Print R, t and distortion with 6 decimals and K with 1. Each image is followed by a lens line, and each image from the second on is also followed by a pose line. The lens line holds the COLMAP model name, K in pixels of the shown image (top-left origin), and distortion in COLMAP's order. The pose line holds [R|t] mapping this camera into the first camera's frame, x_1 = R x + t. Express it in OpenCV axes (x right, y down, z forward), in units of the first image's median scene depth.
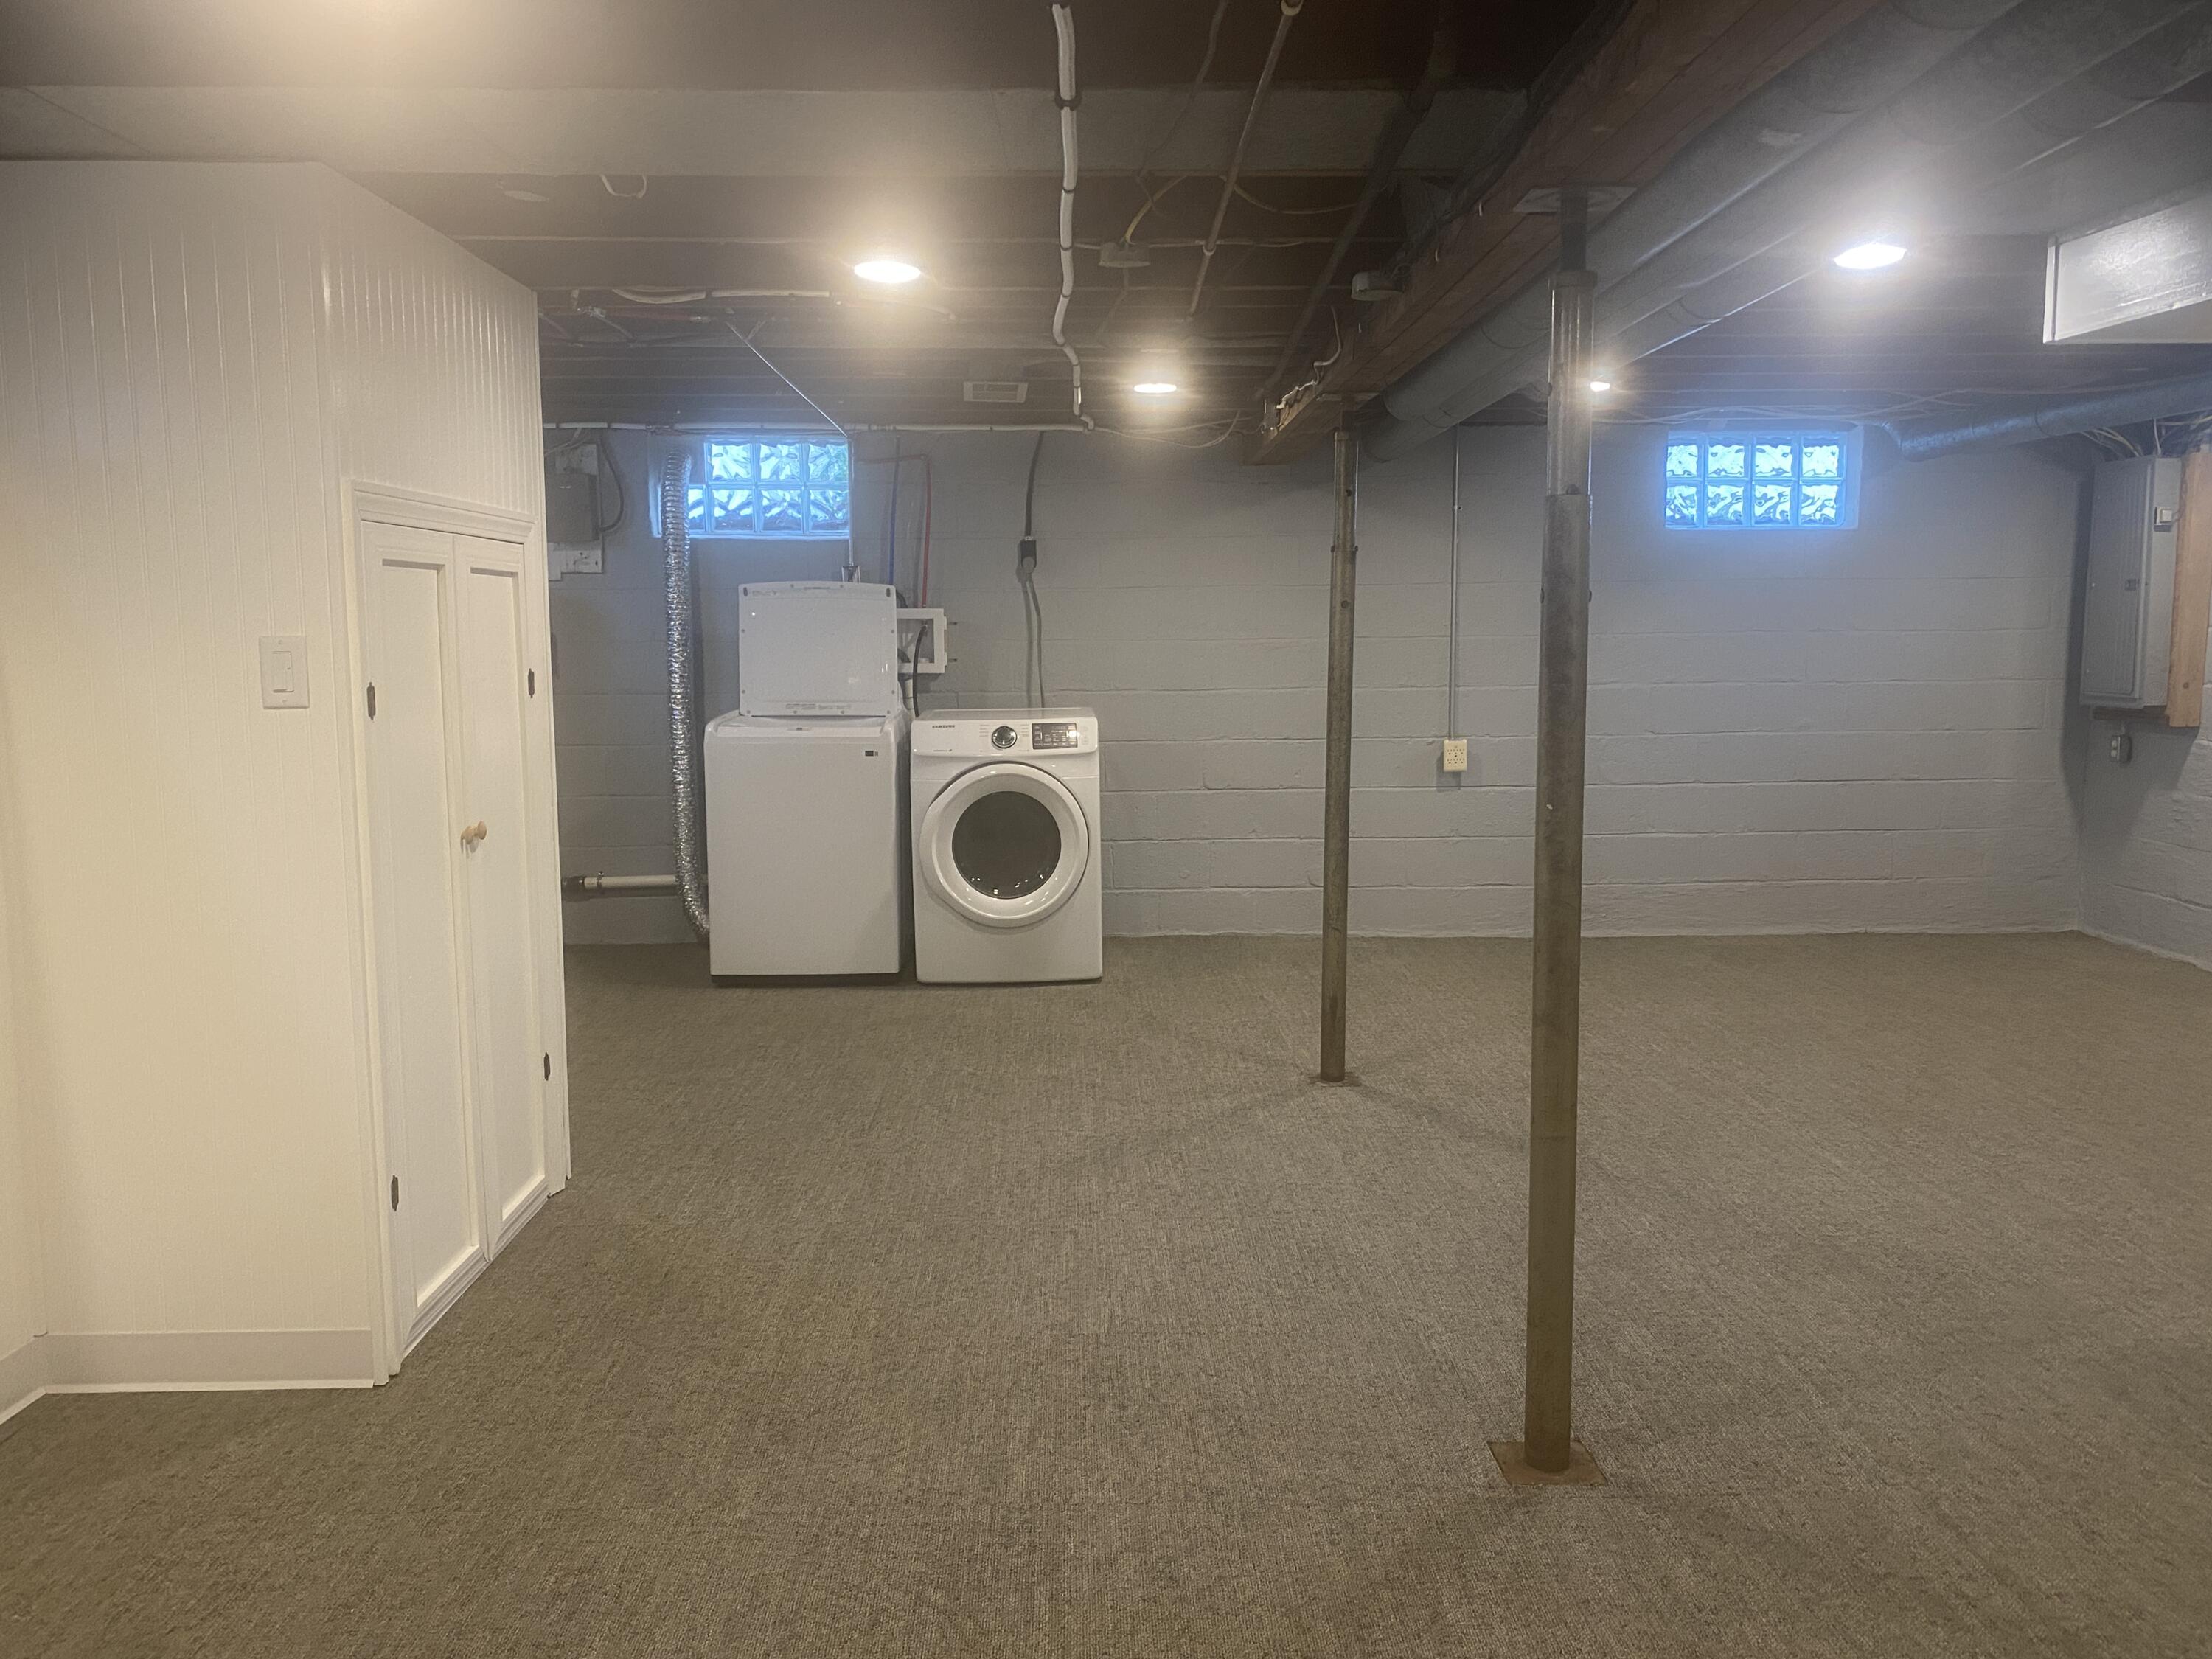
lens RADIAL K [[1704.5, 0, 1106.0], [0, 1704.5, 829.5], [0, 0, 1]] dist [0.000486, 0.000047]
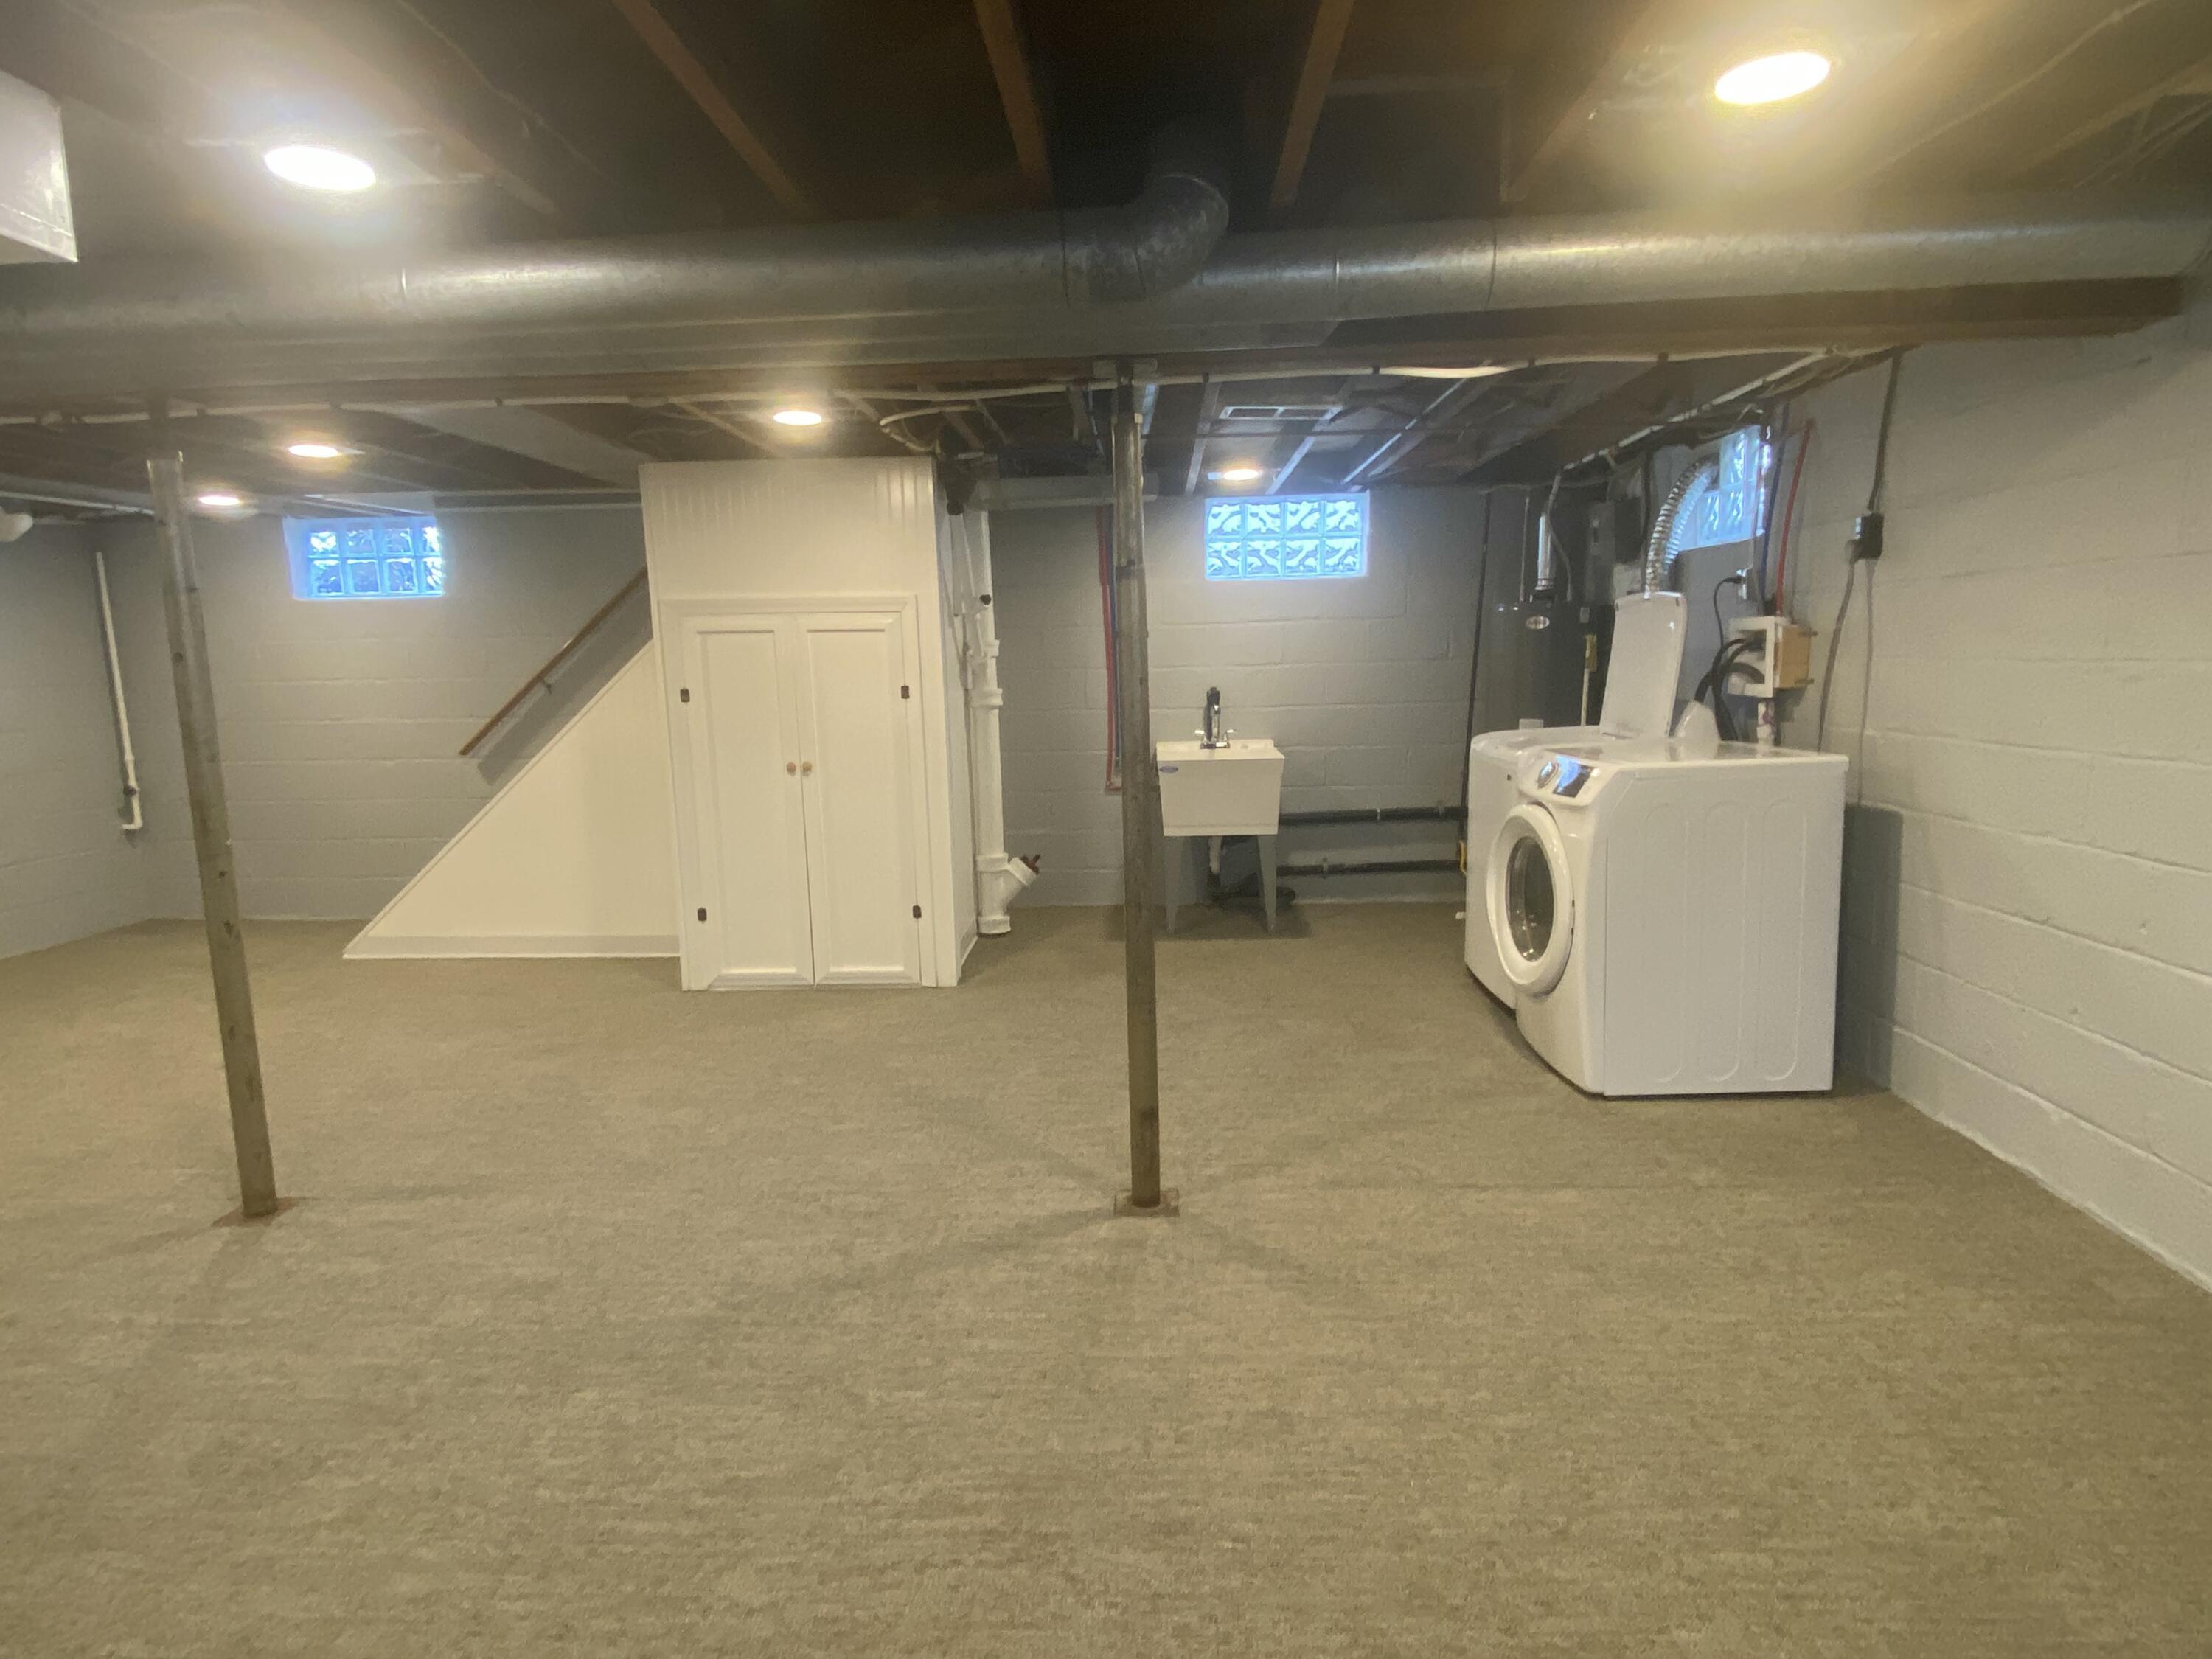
lens RADIAL K [[1204.3, 0, 1106.0], [0, 1204.3, 829.5], [0, 0, 1]] dist [0.000430, -0.000010]
pose [[-0.060328, 0.148277, -0.987104, 0.736807], [-0.087504, 0.984312, 0.153206, -0.133445], [0.994336, 0.095619, -0.046407, 1.040141]]
